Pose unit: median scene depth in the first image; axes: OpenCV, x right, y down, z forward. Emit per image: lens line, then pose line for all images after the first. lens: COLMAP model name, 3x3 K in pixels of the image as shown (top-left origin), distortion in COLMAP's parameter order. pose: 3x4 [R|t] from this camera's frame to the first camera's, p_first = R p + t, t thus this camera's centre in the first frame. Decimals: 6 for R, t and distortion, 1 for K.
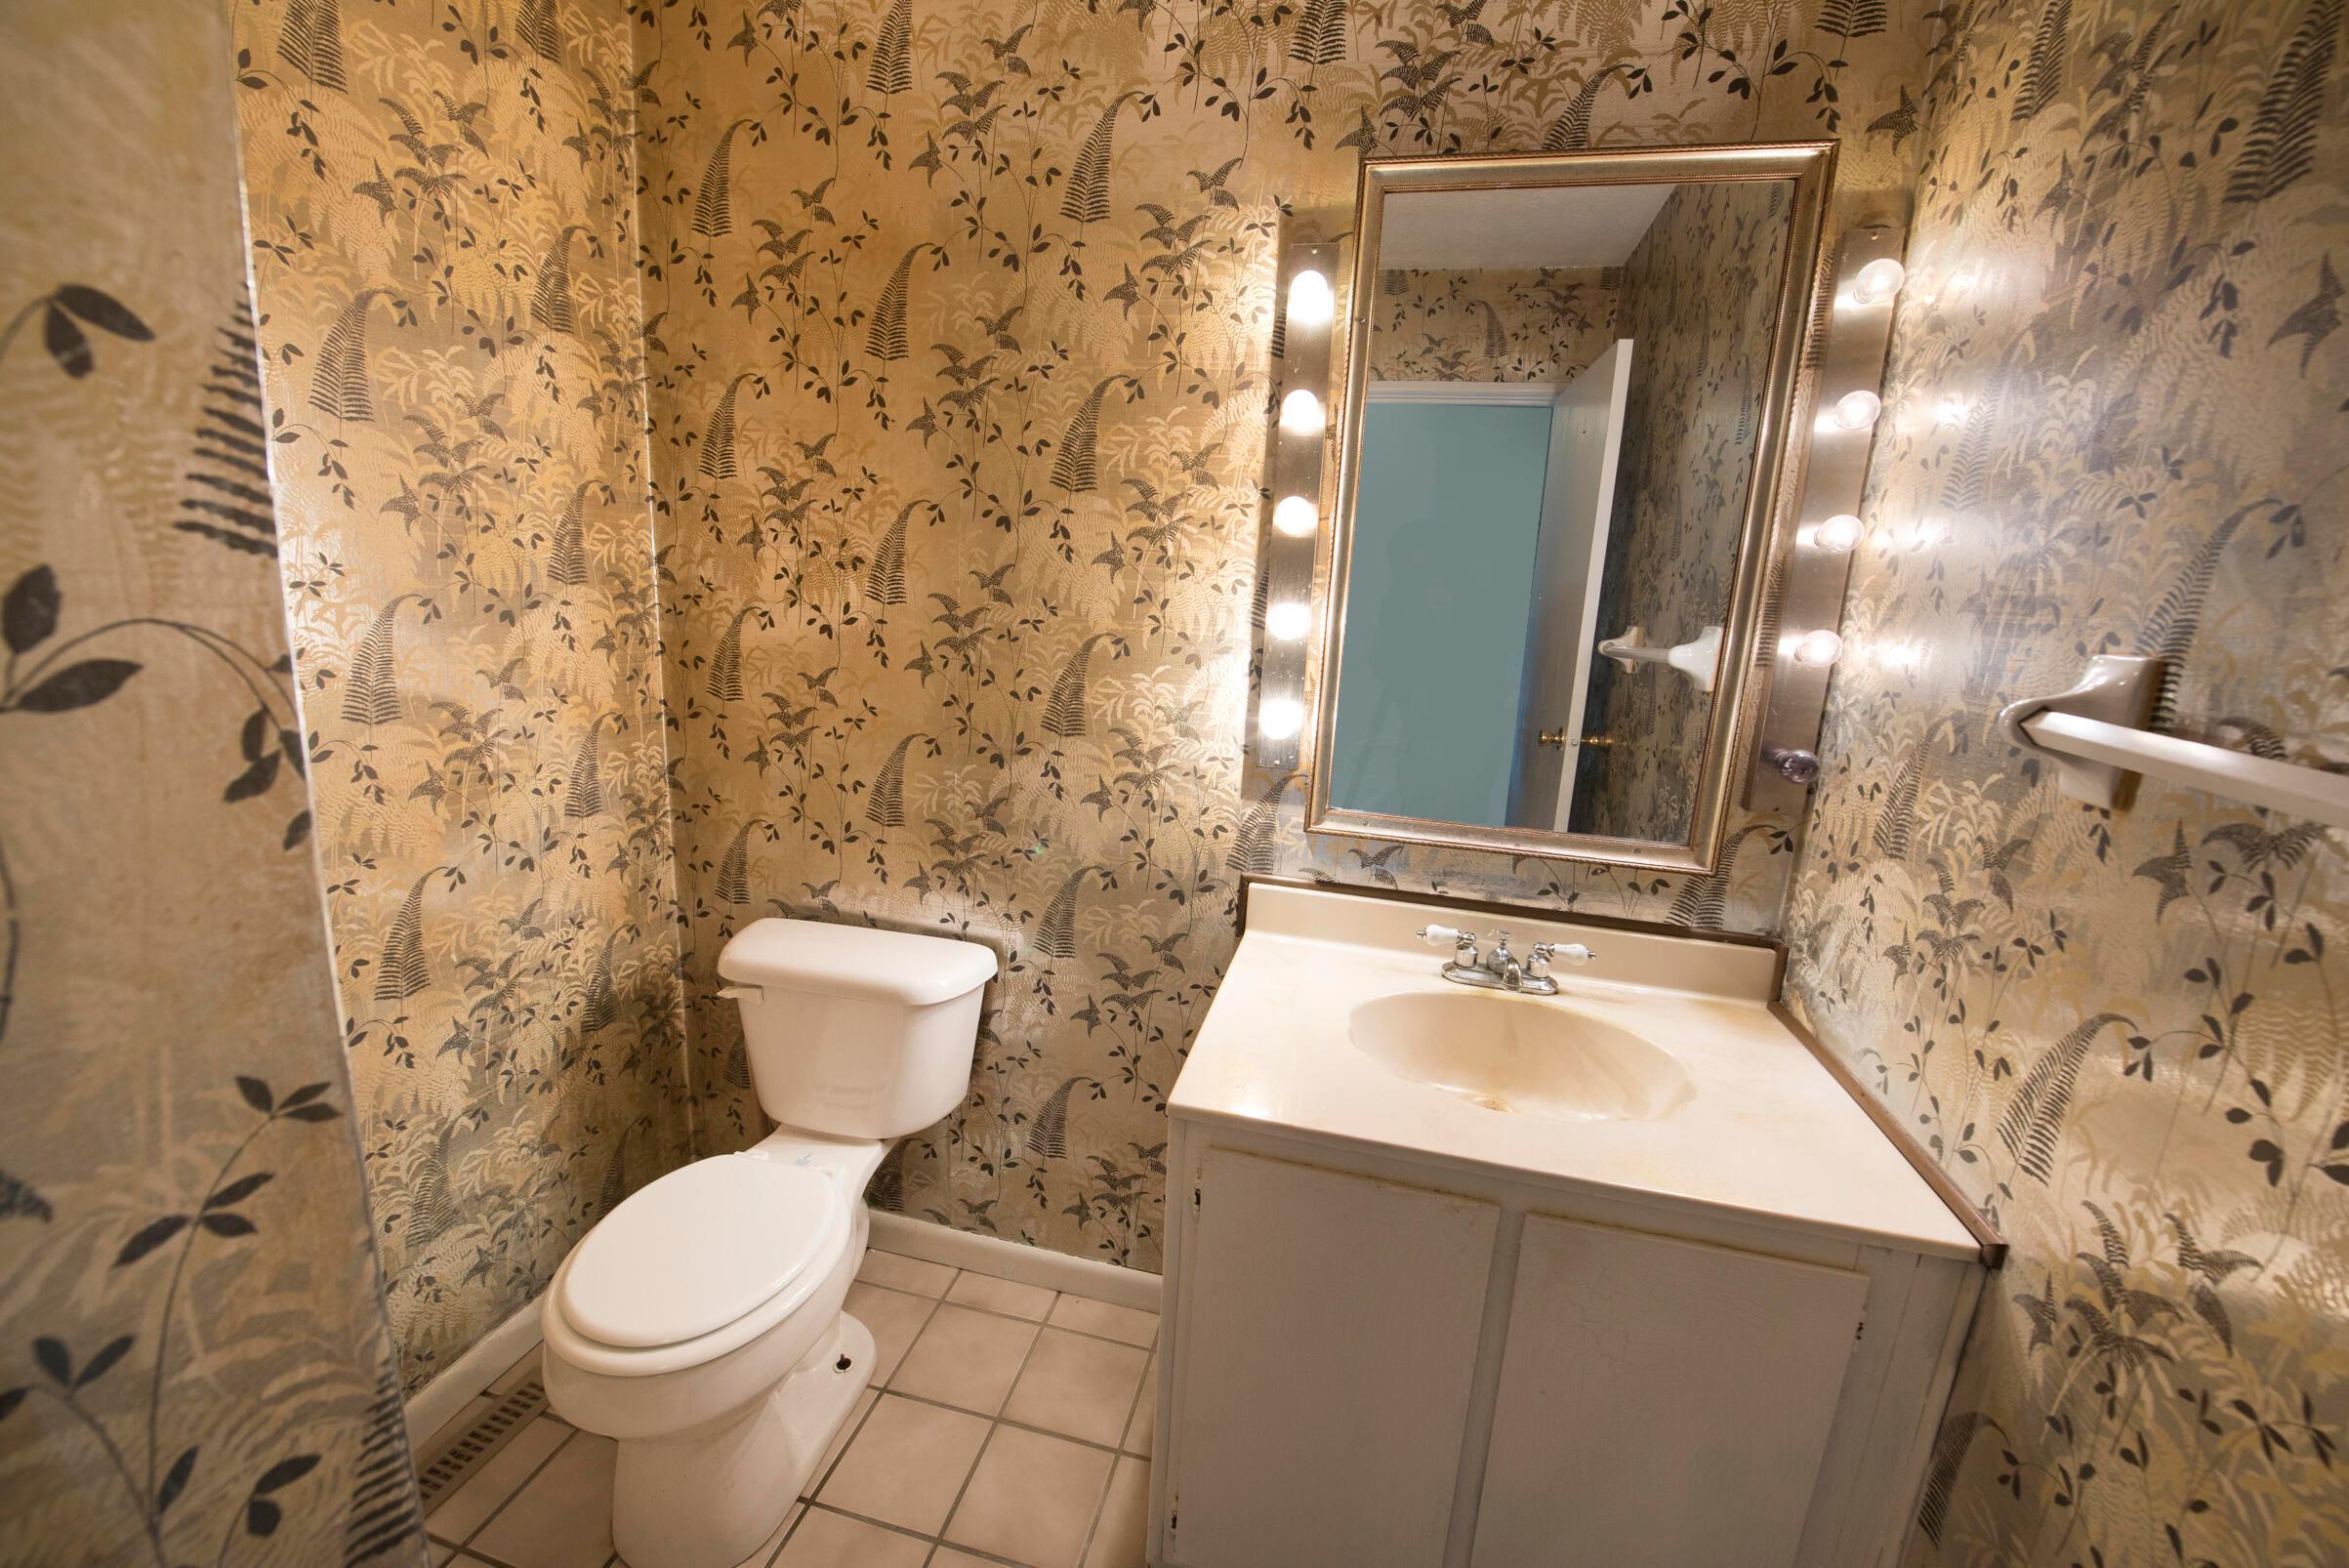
lens RADIAL K [[935.7, 0, 1158.9], [0, 935.7, 782.1], [0, 0, 1]] dist [-0.015402, -0.003276]
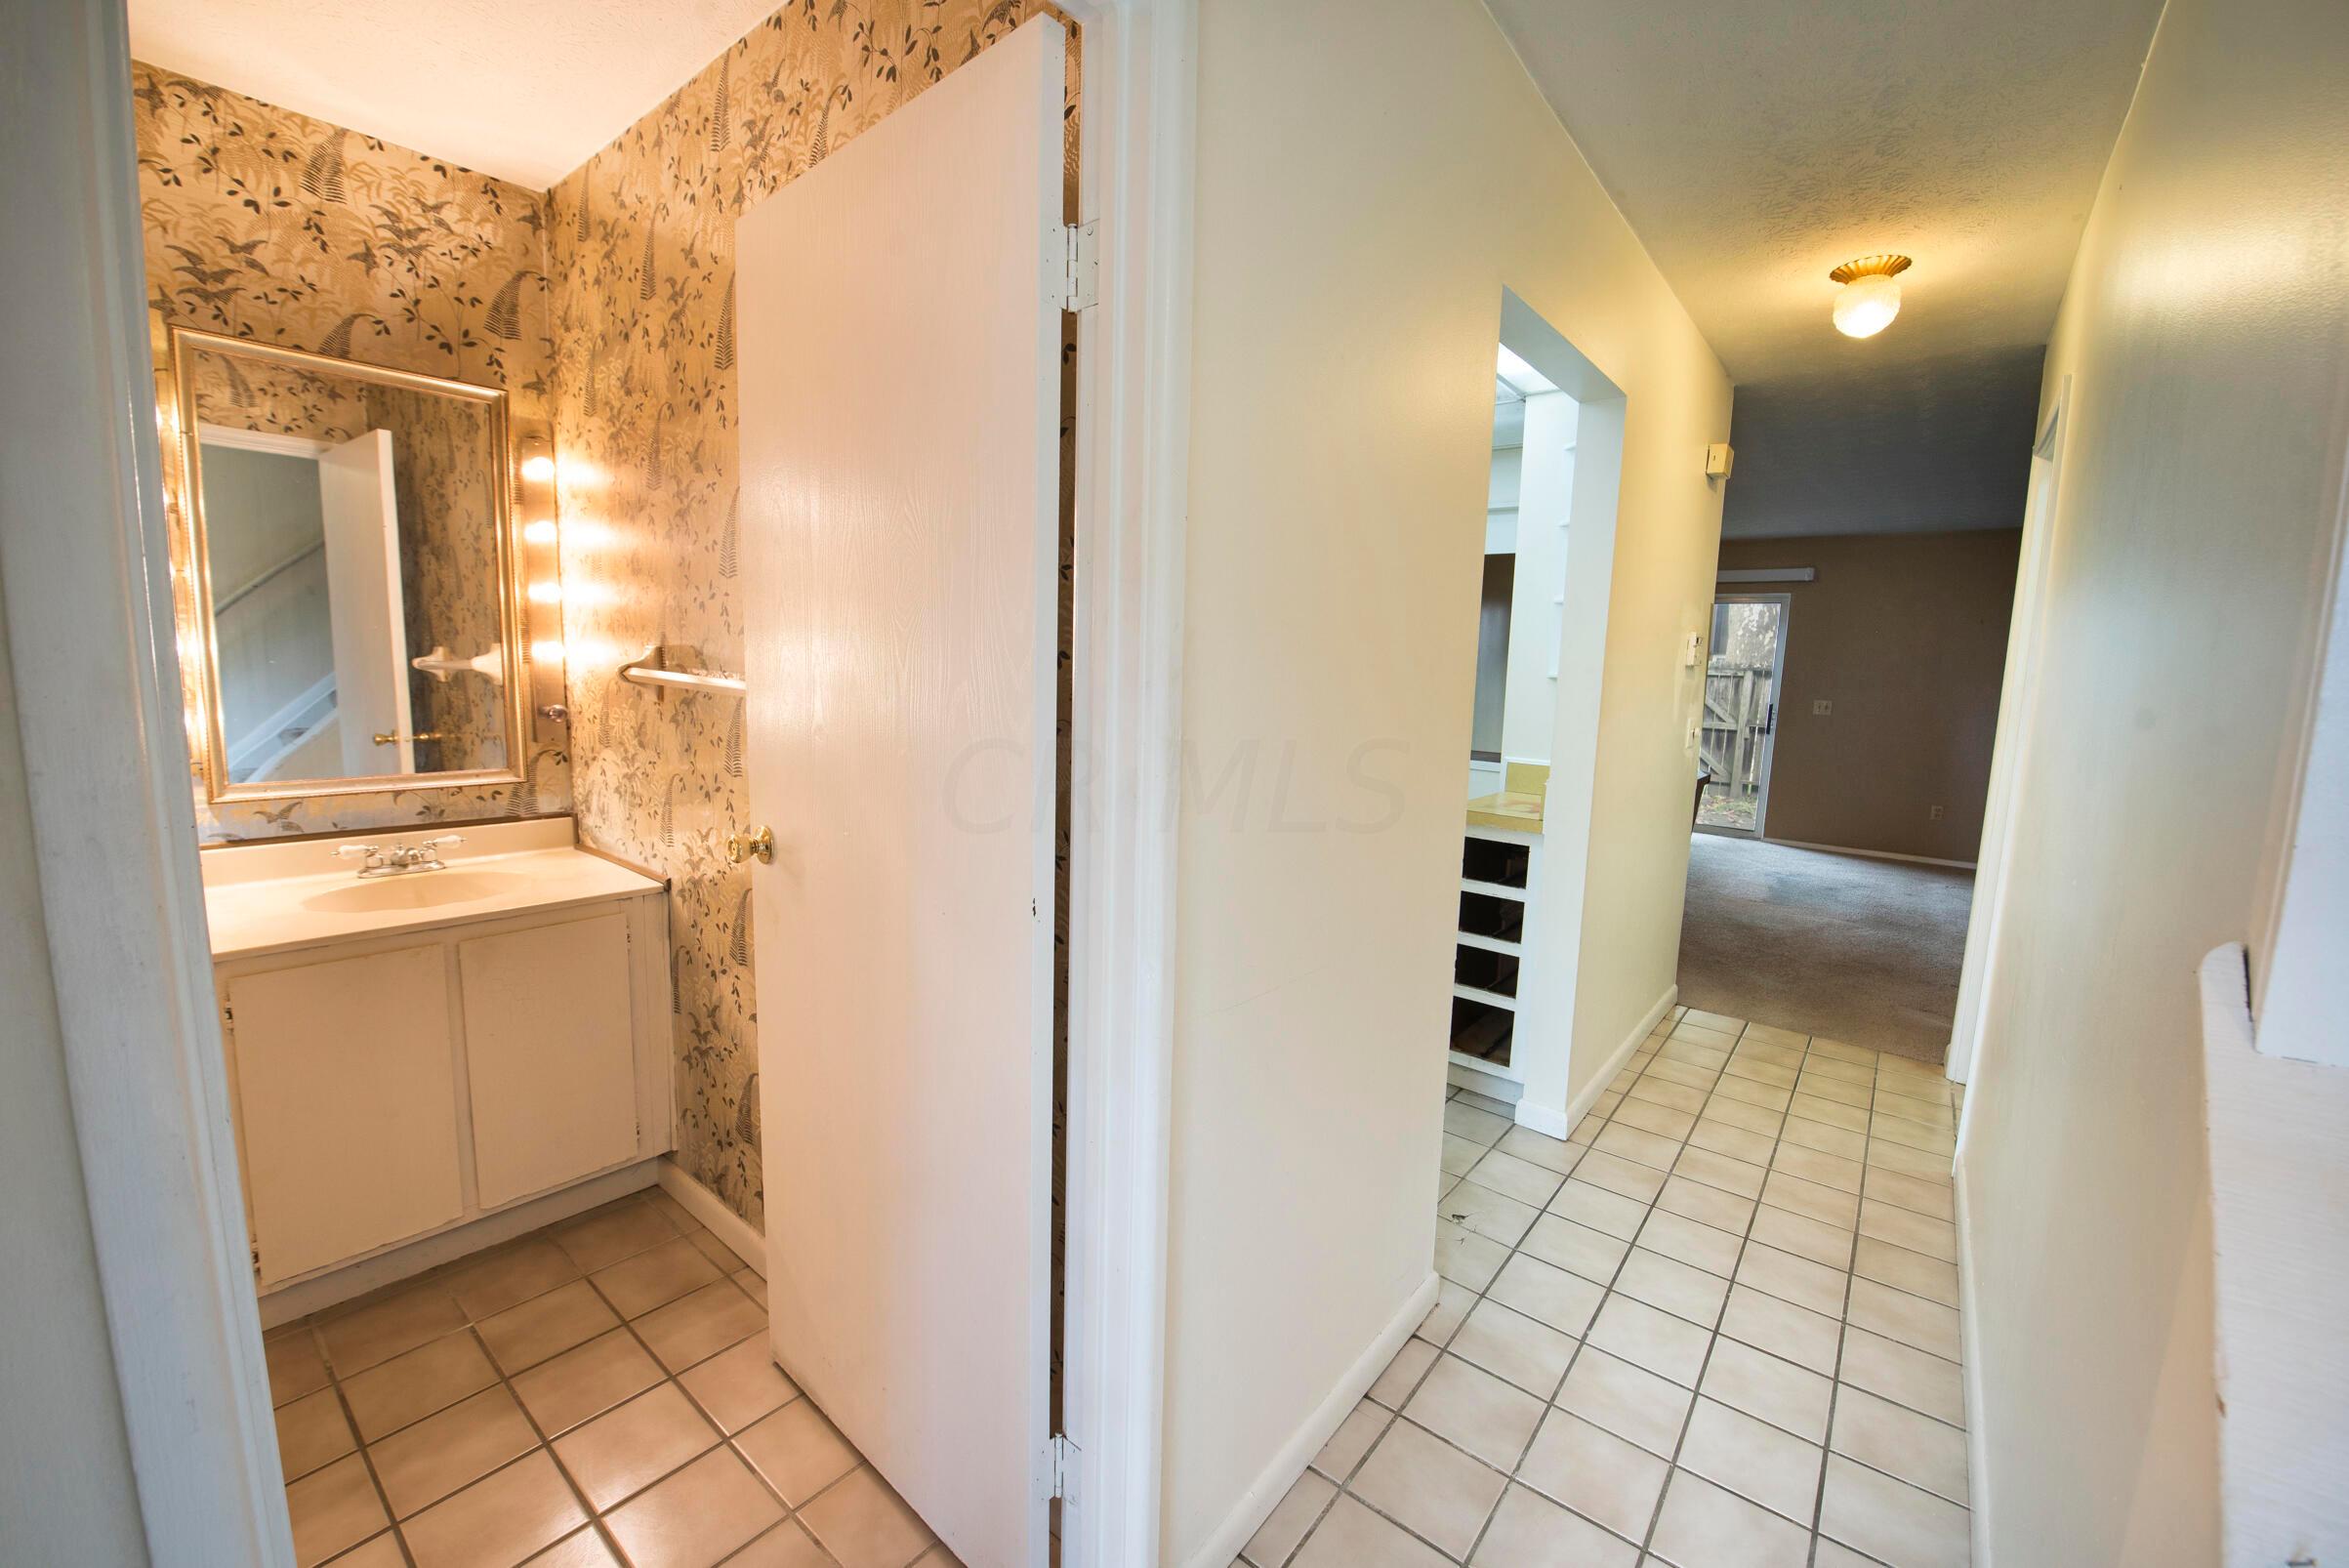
lens RADIAL K [[935.7, 0, 1158.9], [0, 935.7, 782.1], [0, 0, 1]] dist [-0.015402, -0.003276]
pose [[0.424707, -0.153122, 0.892288, -0.475323], [0.174623, 0.980941, 0.085219, 0.162954], [-0.888330, 0.119621, 0.443351, -0.863224]]
